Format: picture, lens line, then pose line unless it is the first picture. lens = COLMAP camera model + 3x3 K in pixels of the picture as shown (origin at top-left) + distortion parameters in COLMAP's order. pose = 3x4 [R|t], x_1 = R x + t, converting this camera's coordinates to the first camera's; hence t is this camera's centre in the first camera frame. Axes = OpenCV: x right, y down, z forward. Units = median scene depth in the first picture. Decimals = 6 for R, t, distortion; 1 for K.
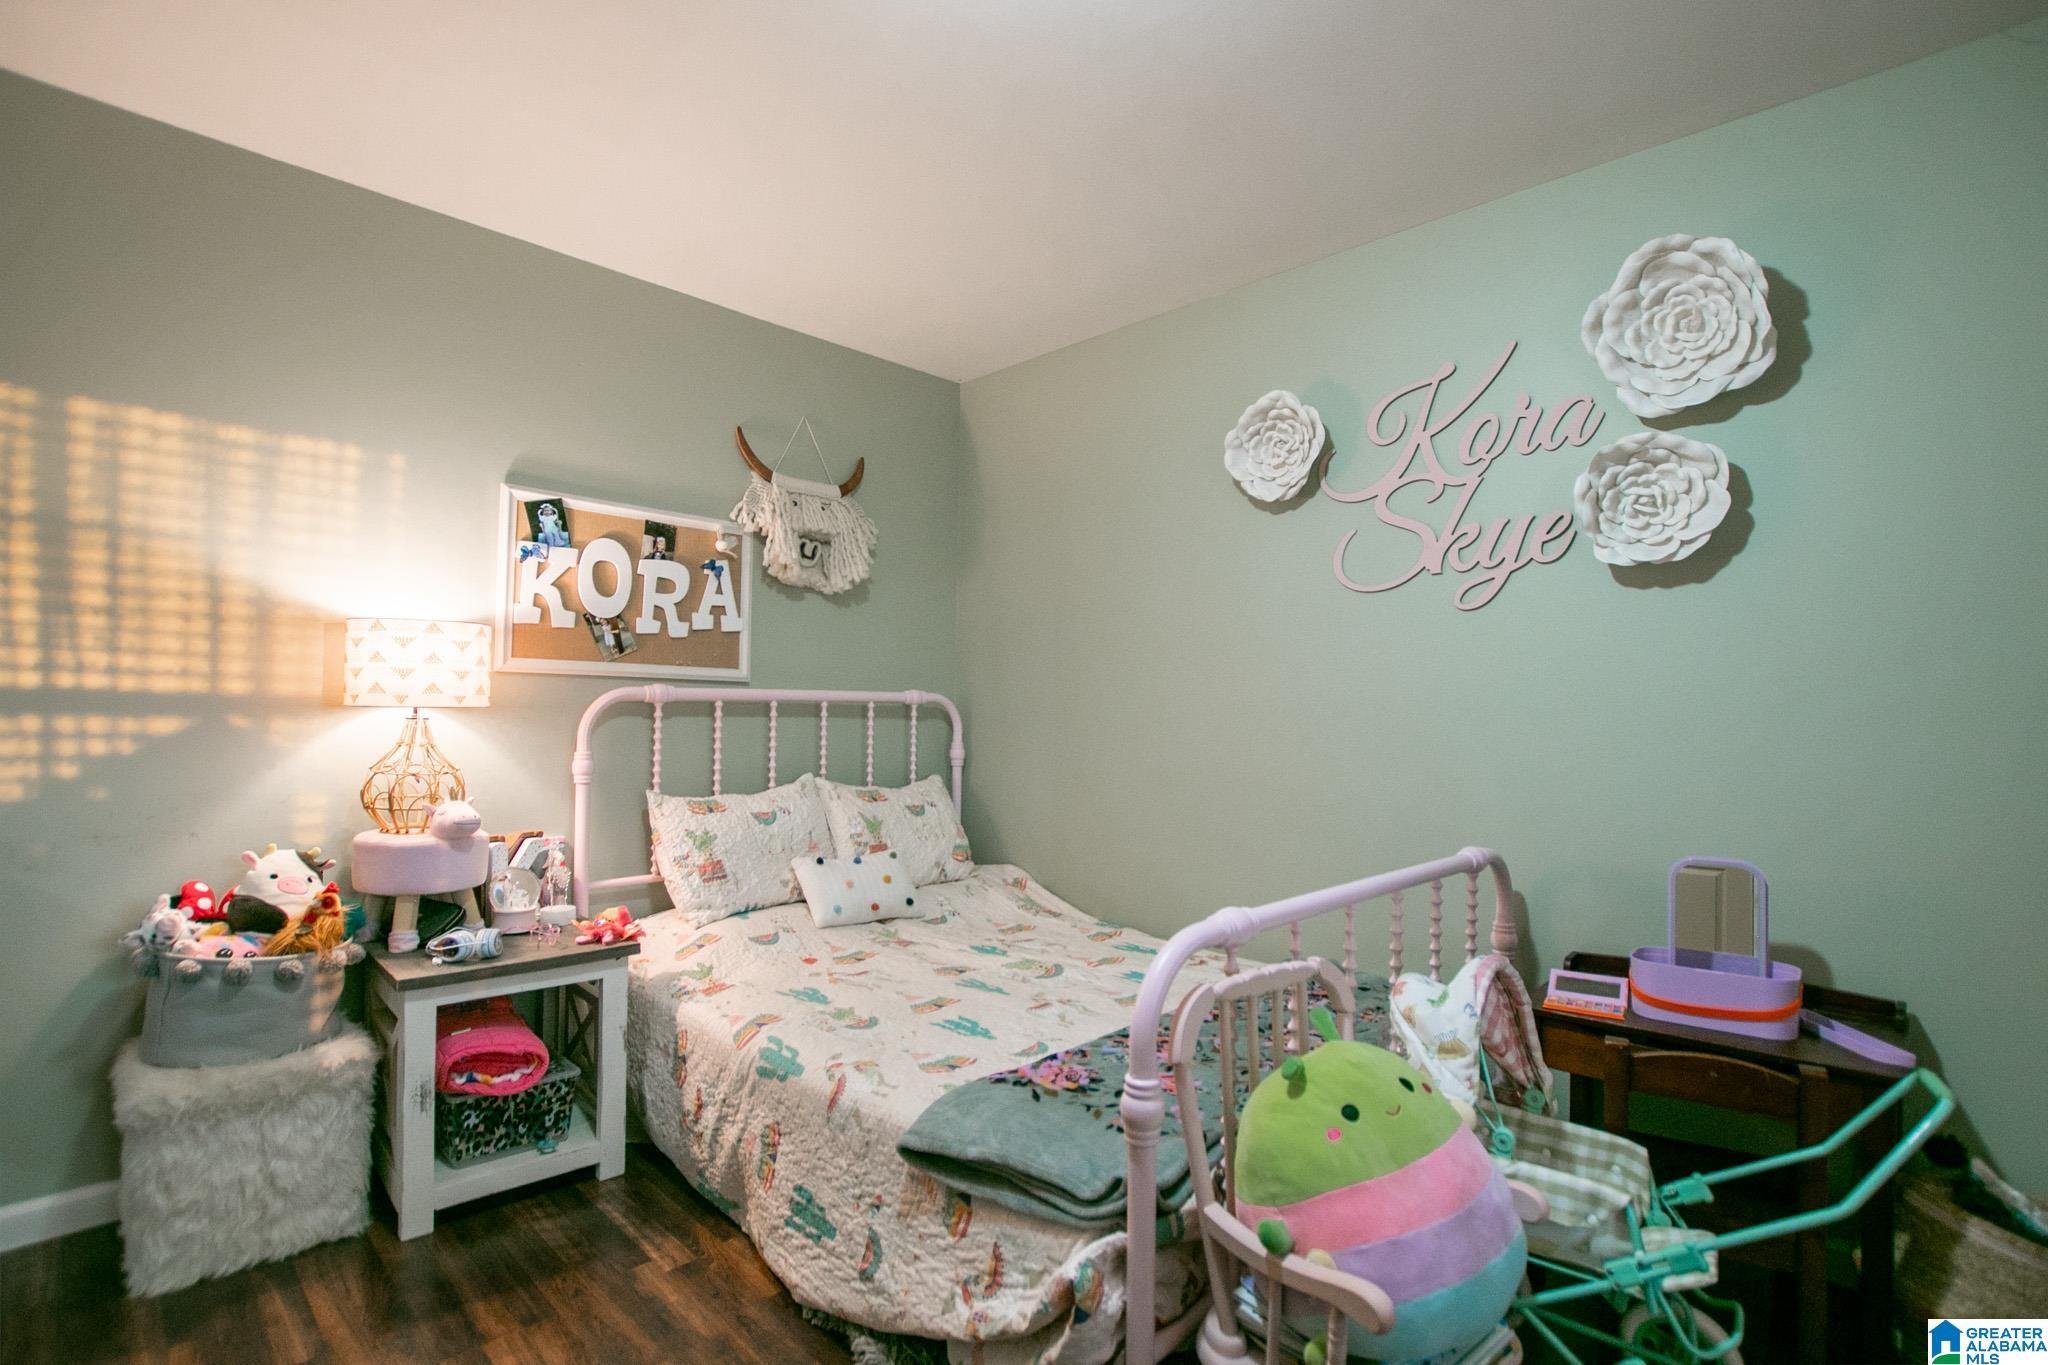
lens RADIAL K [[947.0, 0, 1007.3], [0, 947.0, 683.3], [0, 0, 1]] dist [-0.032219, 0.002770]
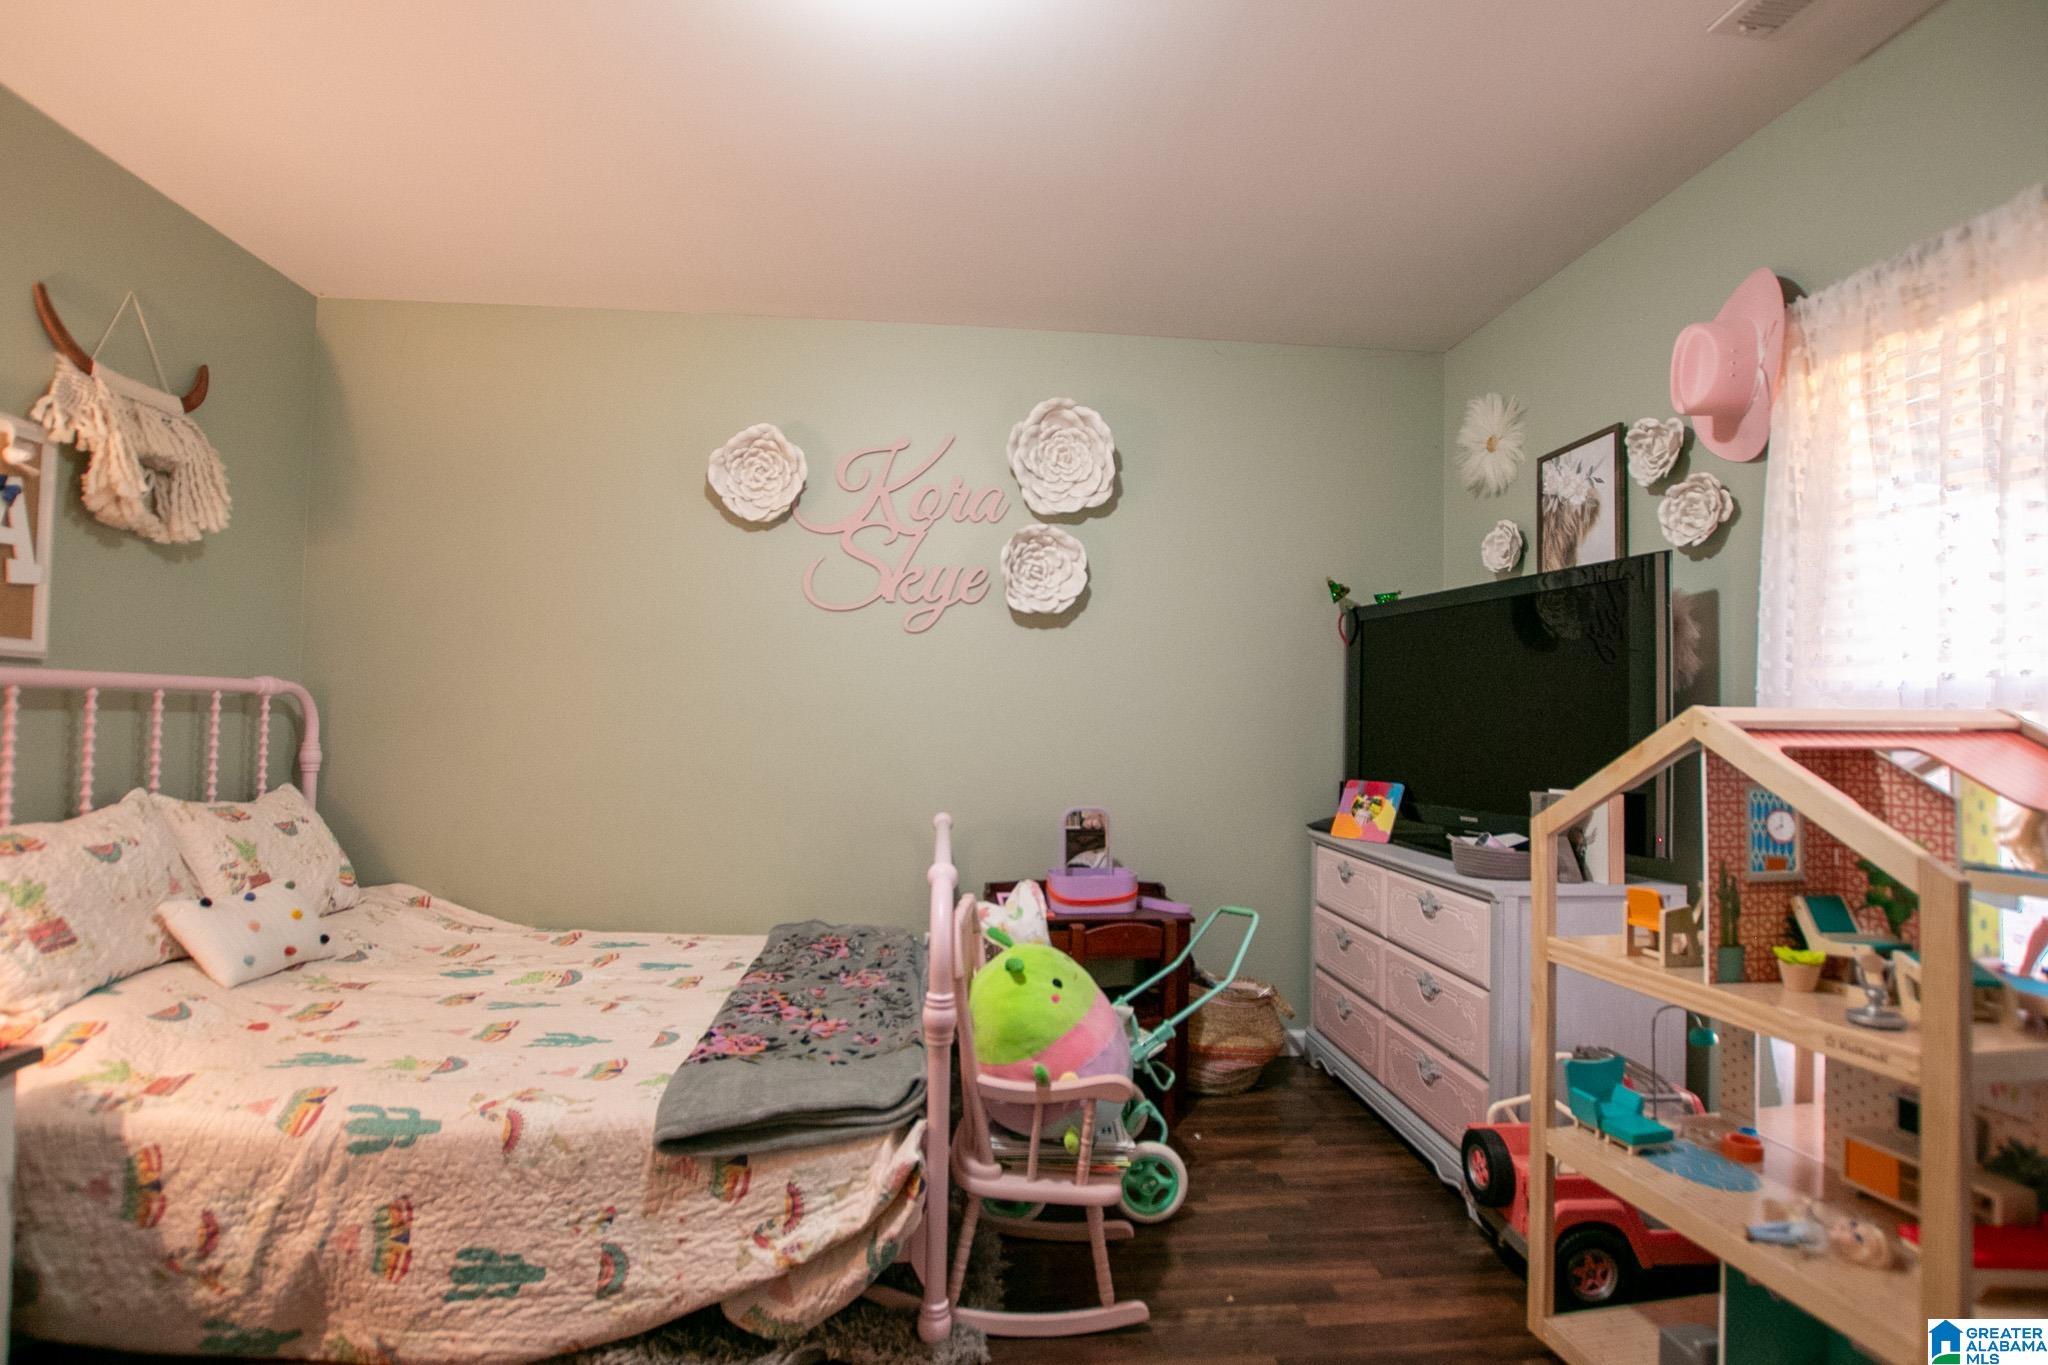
lens RADIAL K [[947.0, 0, 1002.6], [0, 947.0, 689.9], [0, 0, 1]] dist [-0.032219, 0.002770]
pose [[0.650137, 0.021161, 0.759522, -0.488772], [-0.032342, 0.999477, -0.000162, -0.002657], [-0.759128, -0.024459, 0.650481, 0.058180]]
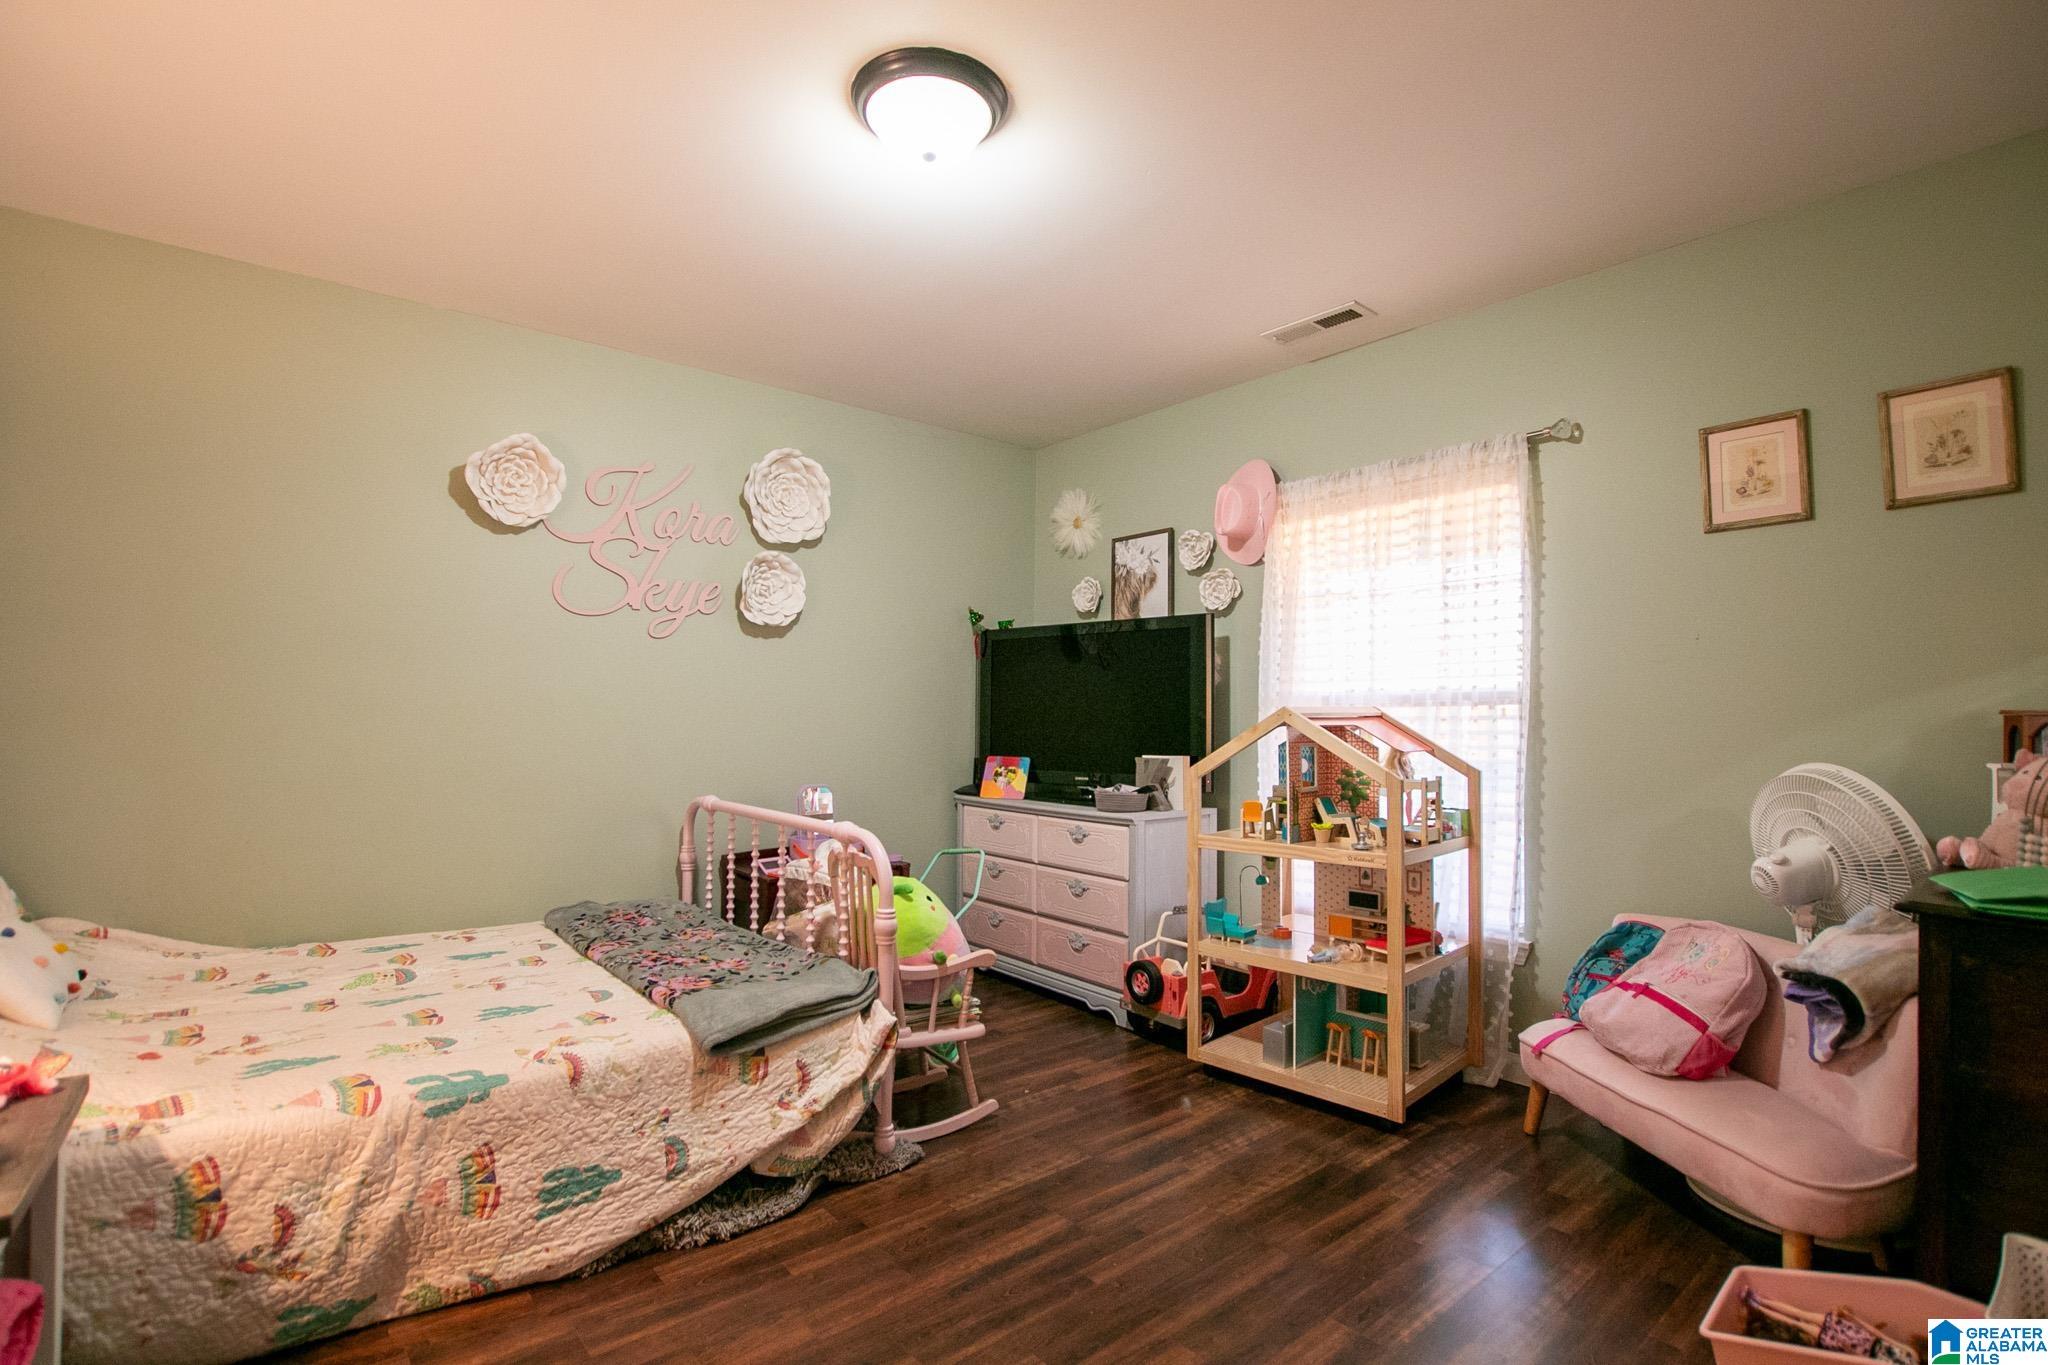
lens RADIAL K [[947.0, 0, 991.4], [0, 947.0, 684.9], [0, 0, 1]] dist [-0.032219, 0.002770]
pose [[0.116767, 0.021061, 0.992936, -1.031681], [-0.036130, 0.999203, -0.016946, 0.000887], [-0.992502, -0.033896, 0.117435, 0.360673]]
